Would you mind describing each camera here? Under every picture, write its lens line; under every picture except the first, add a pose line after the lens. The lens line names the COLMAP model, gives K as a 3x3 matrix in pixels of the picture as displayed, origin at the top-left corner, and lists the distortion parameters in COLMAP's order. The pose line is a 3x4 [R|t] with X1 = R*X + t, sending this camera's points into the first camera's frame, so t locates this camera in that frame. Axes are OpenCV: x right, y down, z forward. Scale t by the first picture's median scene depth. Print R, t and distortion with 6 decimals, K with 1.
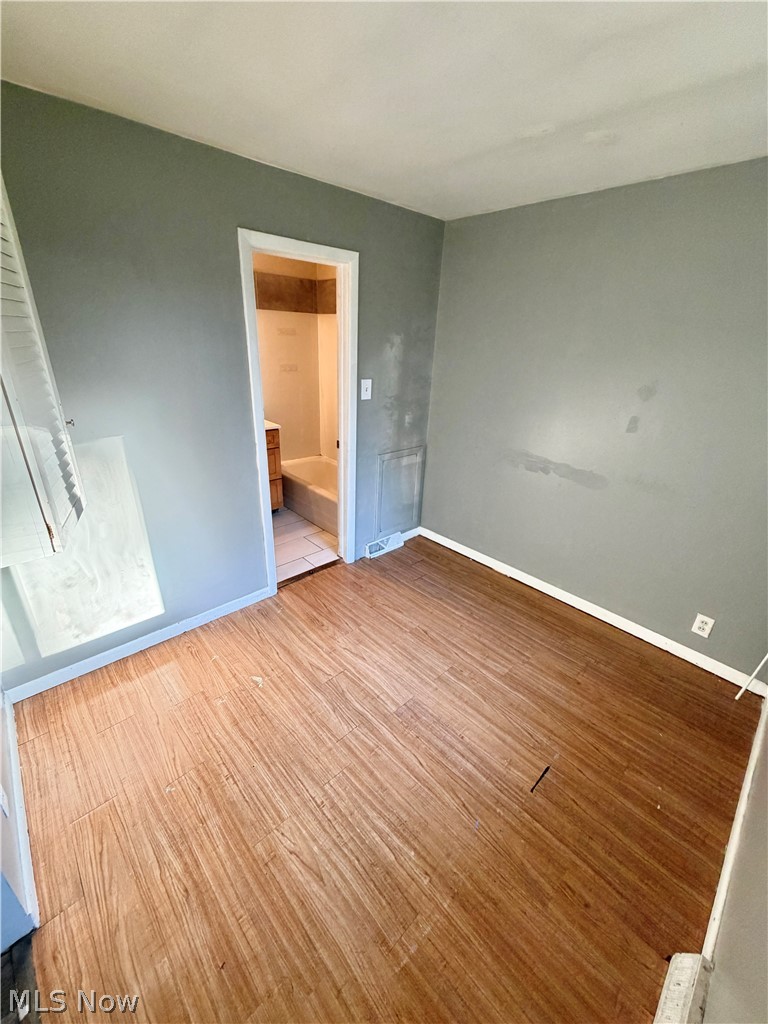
lens RADIAL K [[409.6, 0, 384.5], [0, 409.6, 511.7], [0, 0, 1]] dist [0.001641, 0.000362]
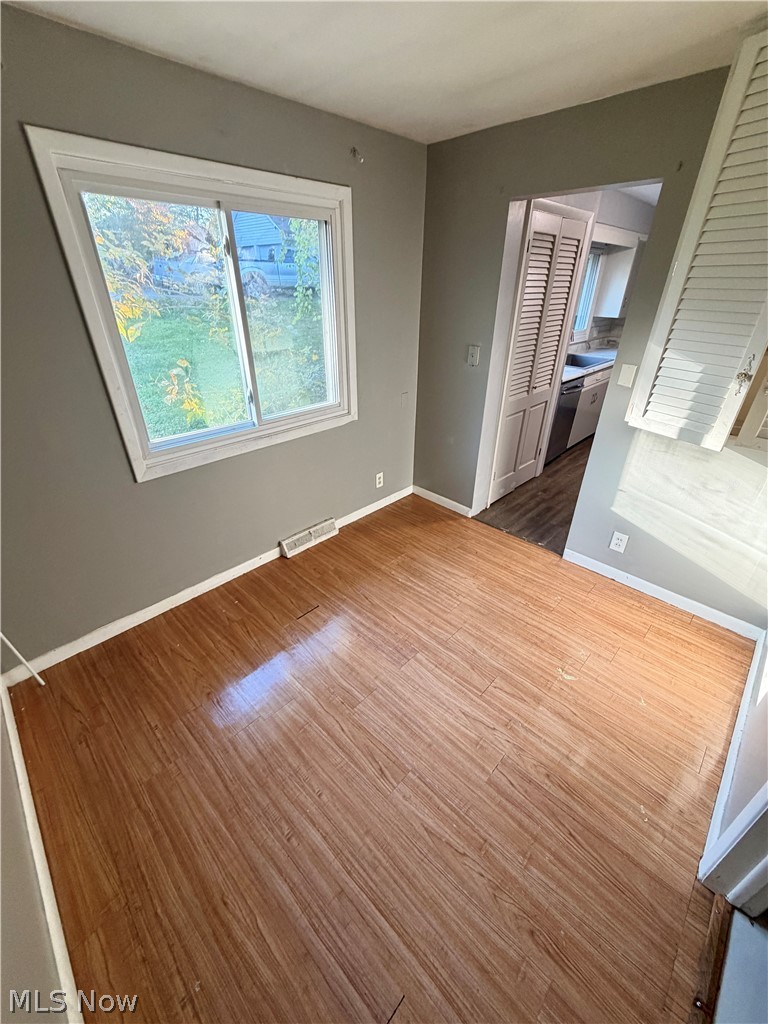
lens RADIAL K [[409.6, 0, 382.6], [0, 409.6, 510.8], [0, 0, 1]] dist [0.001641, 0.000362]
pose [[-0.998555, -0.016672, -0.051083, 0.184590], [-0.050630, 0.610349, 0.790513, -0.596820], [0.017999, 0.791957, -0.610312, 1.417499]]
